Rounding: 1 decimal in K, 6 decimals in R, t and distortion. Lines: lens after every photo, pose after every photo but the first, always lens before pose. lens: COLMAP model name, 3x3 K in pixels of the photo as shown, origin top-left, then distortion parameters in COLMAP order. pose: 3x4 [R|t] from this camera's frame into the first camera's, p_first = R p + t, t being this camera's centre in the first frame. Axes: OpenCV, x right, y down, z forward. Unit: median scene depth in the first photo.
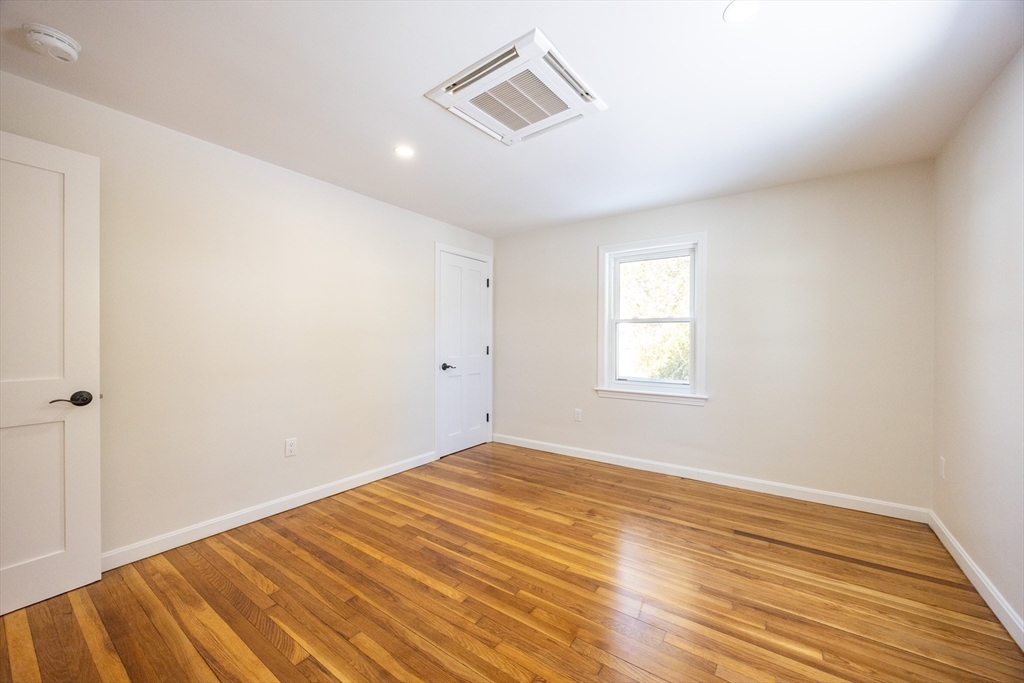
lens RADIAL K [[404.3, 0, 512.0], [0, 404.3, 341.5], [0, 0, 1]] dist [-0.001237, 0.000030]
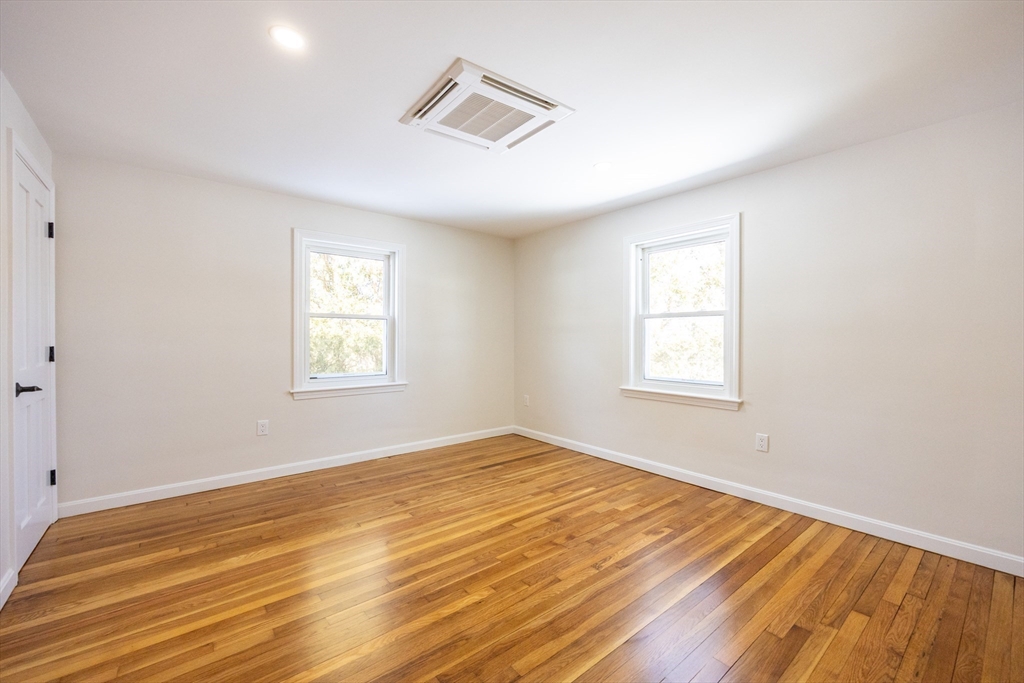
lens RADIAL K [[404.3, 0, 512.0], [0, 404.3, 341.5], [0, 0, 1]] dist [-0.001237, 0.000030]
pose [[0.267804, -0.012099, 0.963397, -0.801884], [-0.000116, 0.999921, 0.012590, -0.002473], [-0.963473, -0.003484, 0.267781, 0.502077]]
